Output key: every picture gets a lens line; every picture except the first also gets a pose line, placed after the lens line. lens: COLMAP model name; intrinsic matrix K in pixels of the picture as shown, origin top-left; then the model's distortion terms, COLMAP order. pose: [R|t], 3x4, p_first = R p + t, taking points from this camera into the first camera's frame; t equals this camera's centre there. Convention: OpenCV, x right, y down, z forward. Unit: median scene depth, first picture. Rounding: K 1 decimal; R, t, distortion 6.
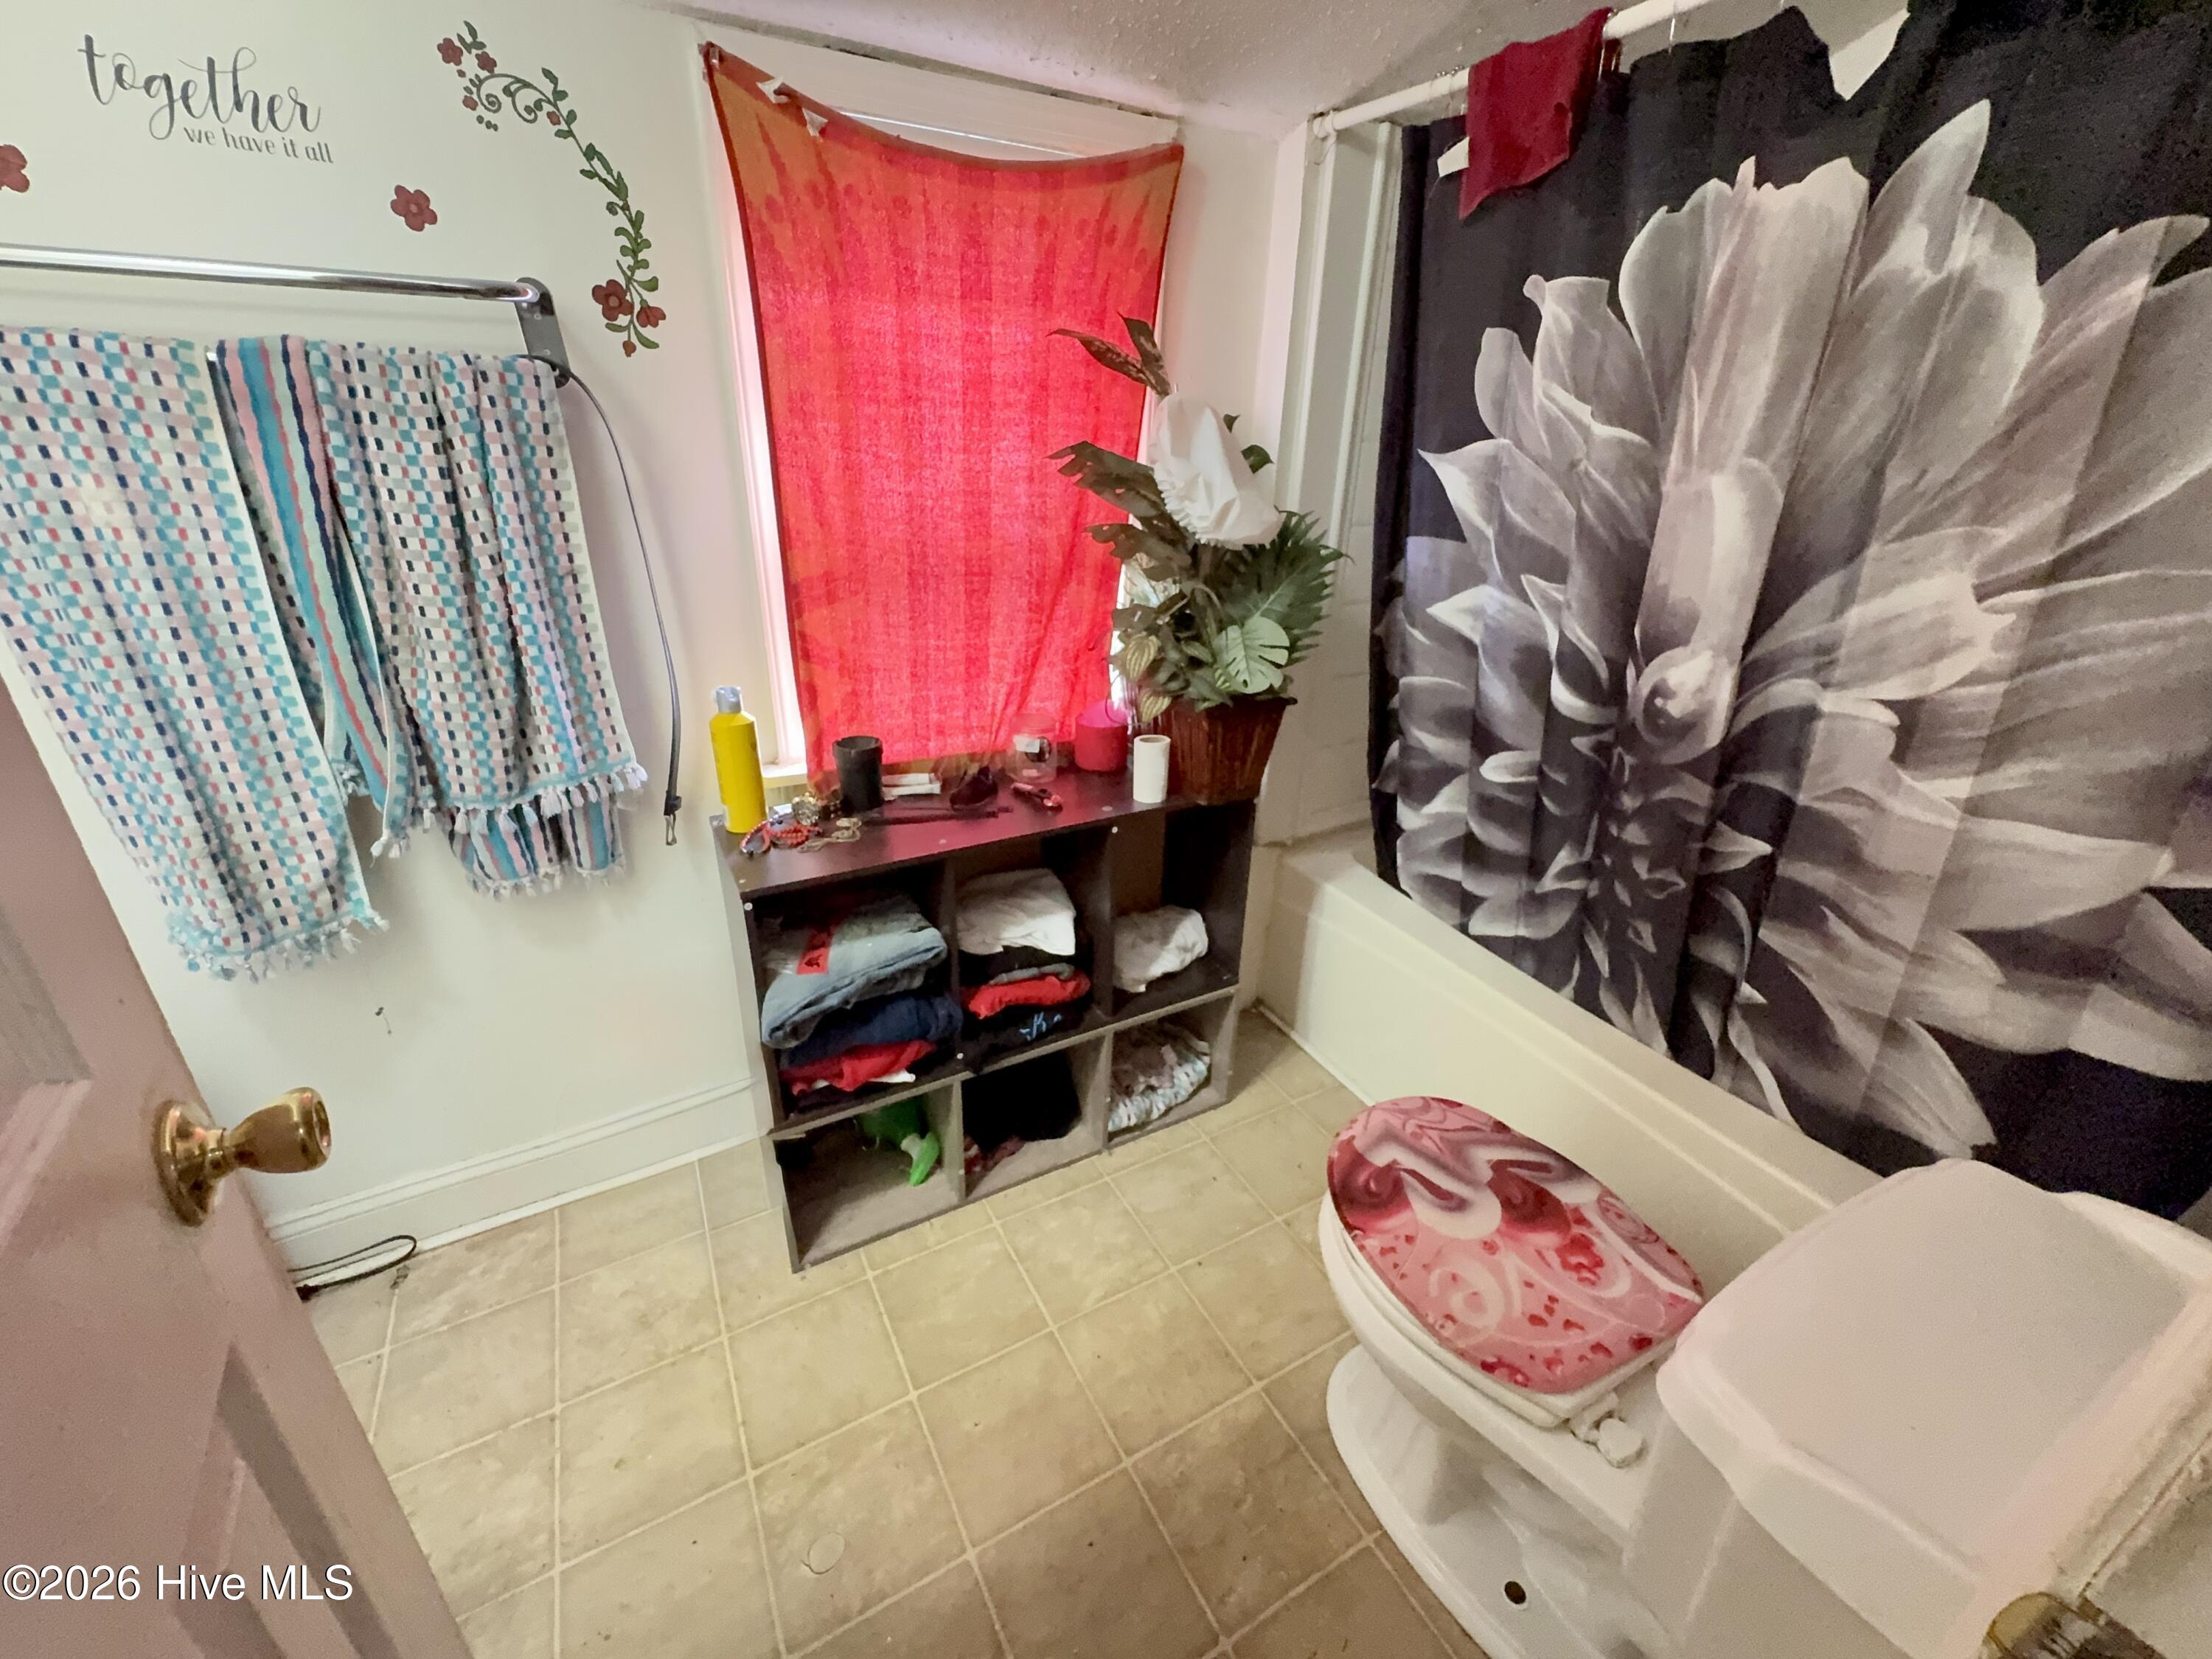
lens RADIAL K [[889.8, 0, 1102.1], [0, 889.8, 823.7], [0, 0, 1]] dist [-0.005236, 0.000224]
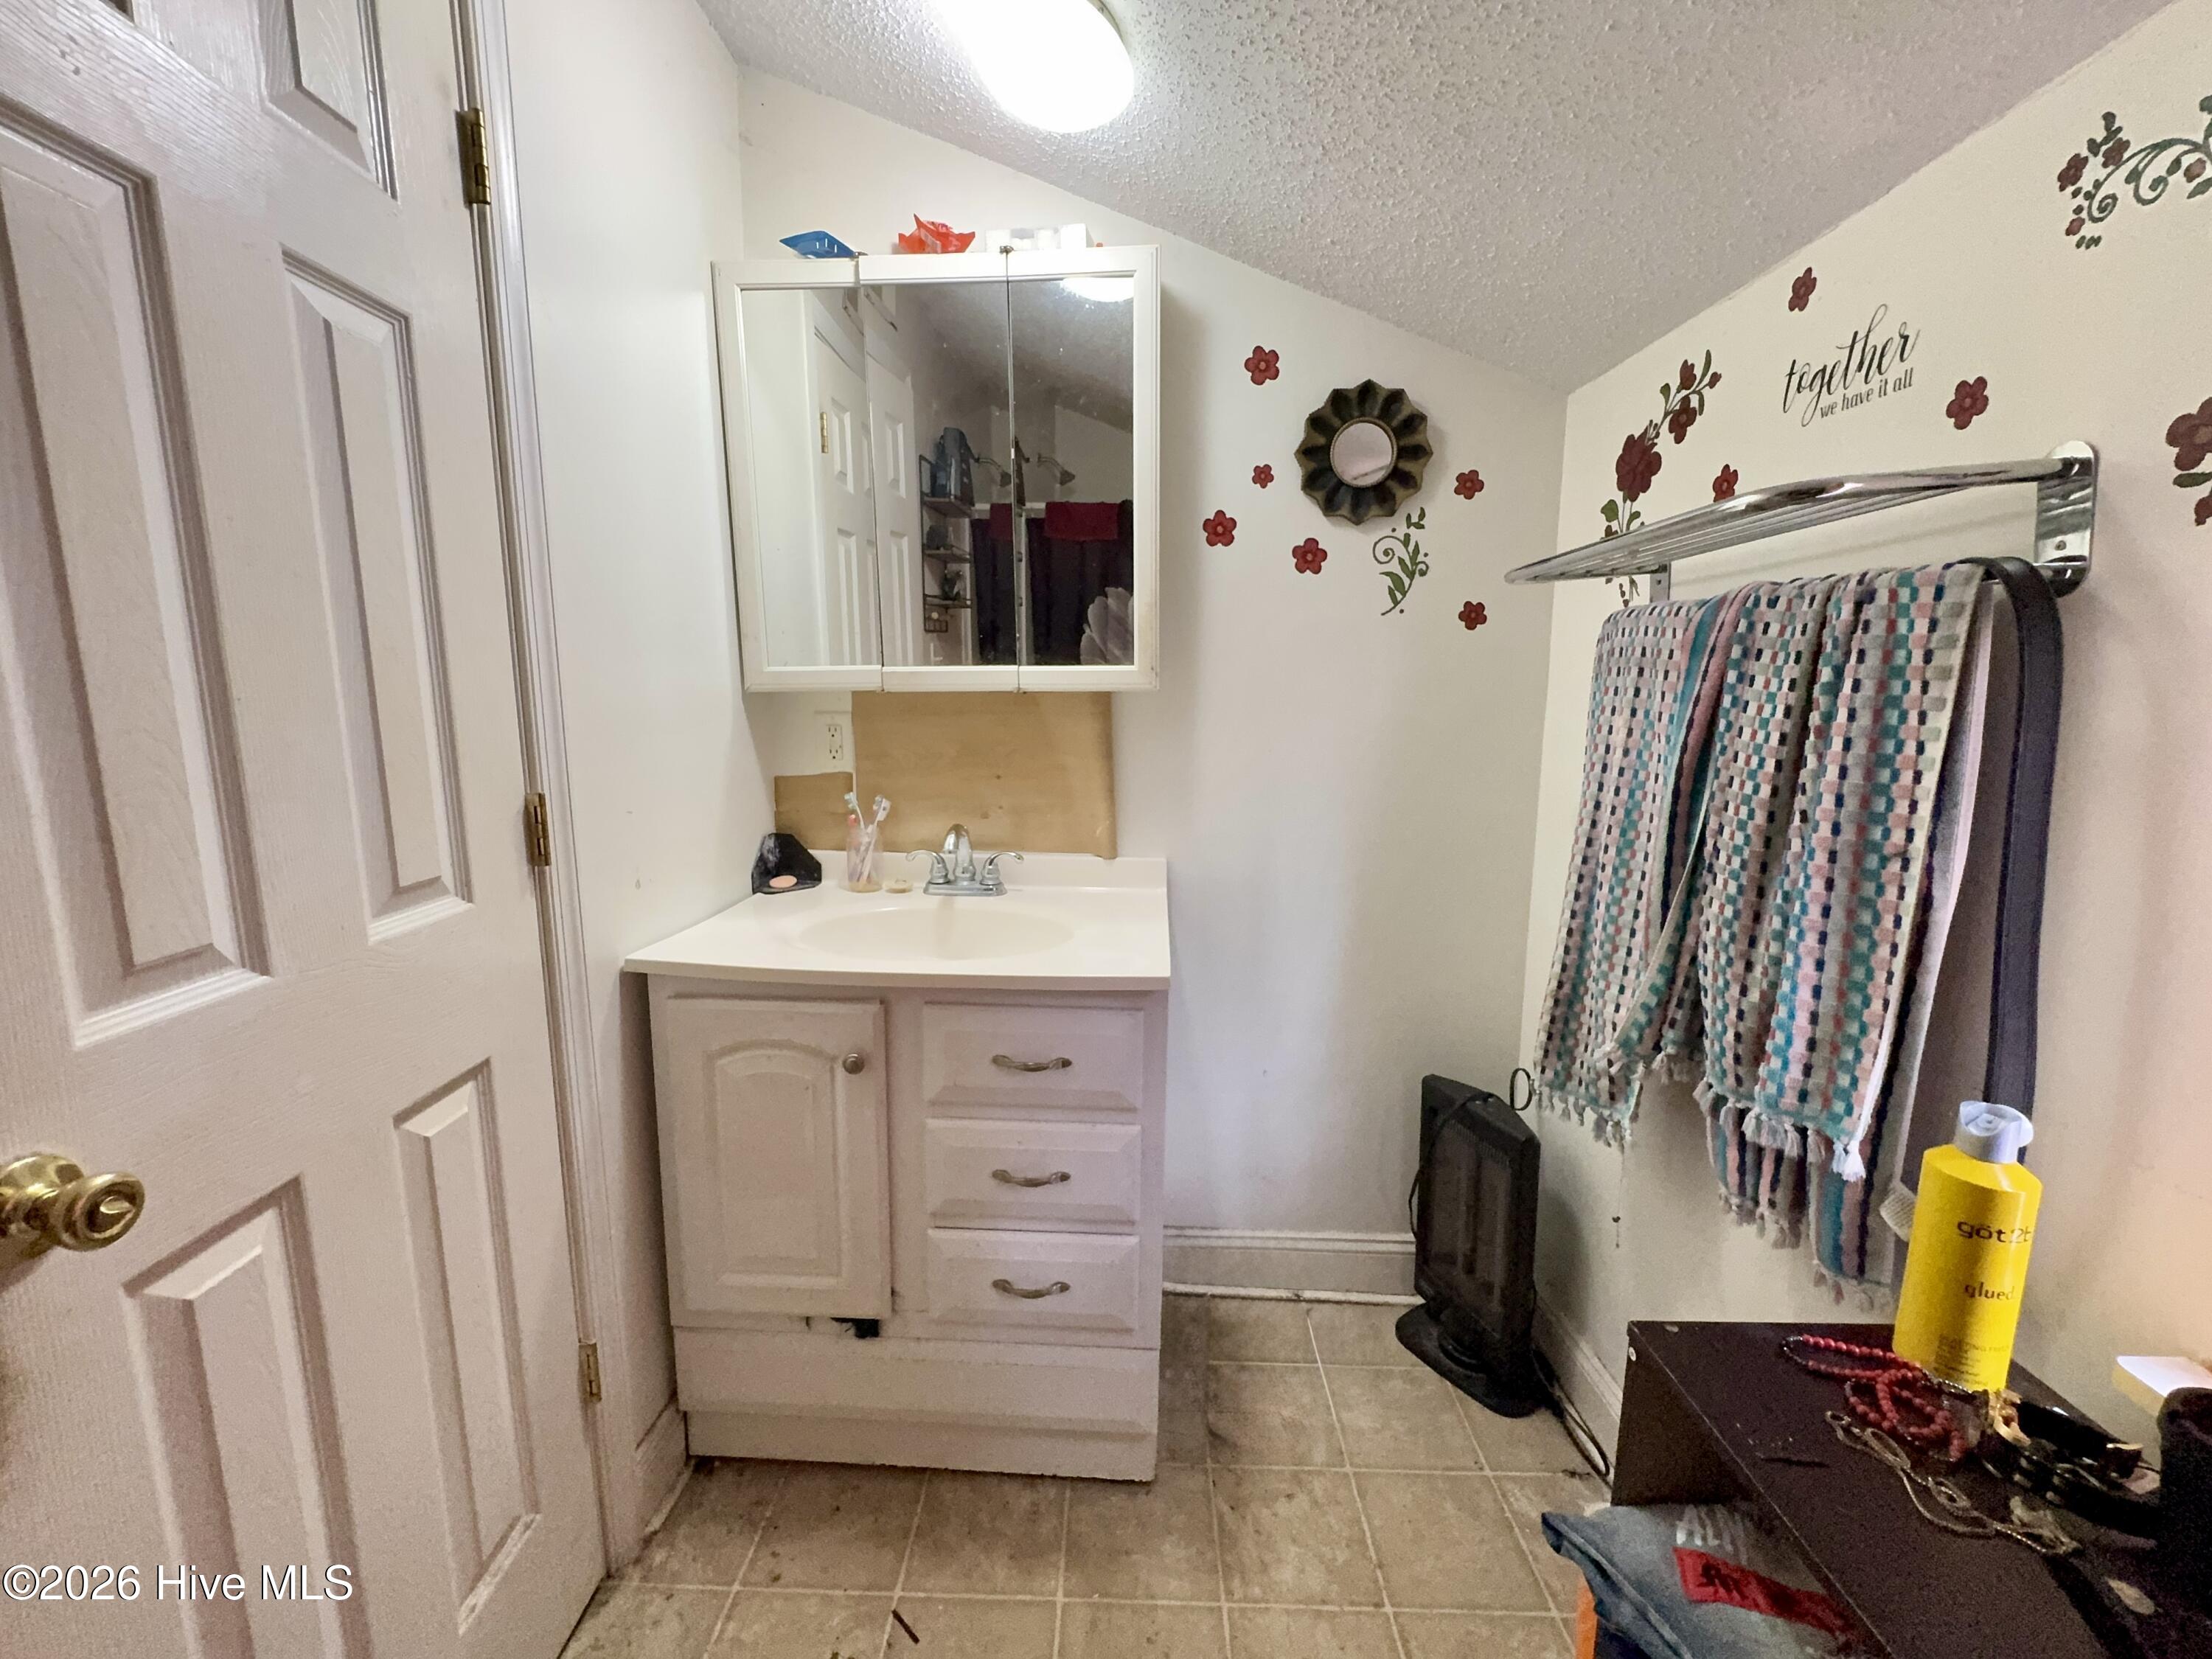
lens RADIAL K [[889.8, 0, 1102.1], [0, 889.8, 823.7], [0, 0, 1]] dist [-0.005236, 0.000224]
pose [[-0.525247, 0.101541, -0.844870, 0.327779], [-0.354862, 0.876267, 0.325929, -0.347164], [0.773426, 0.471005, -0.424224, 0.908105]]
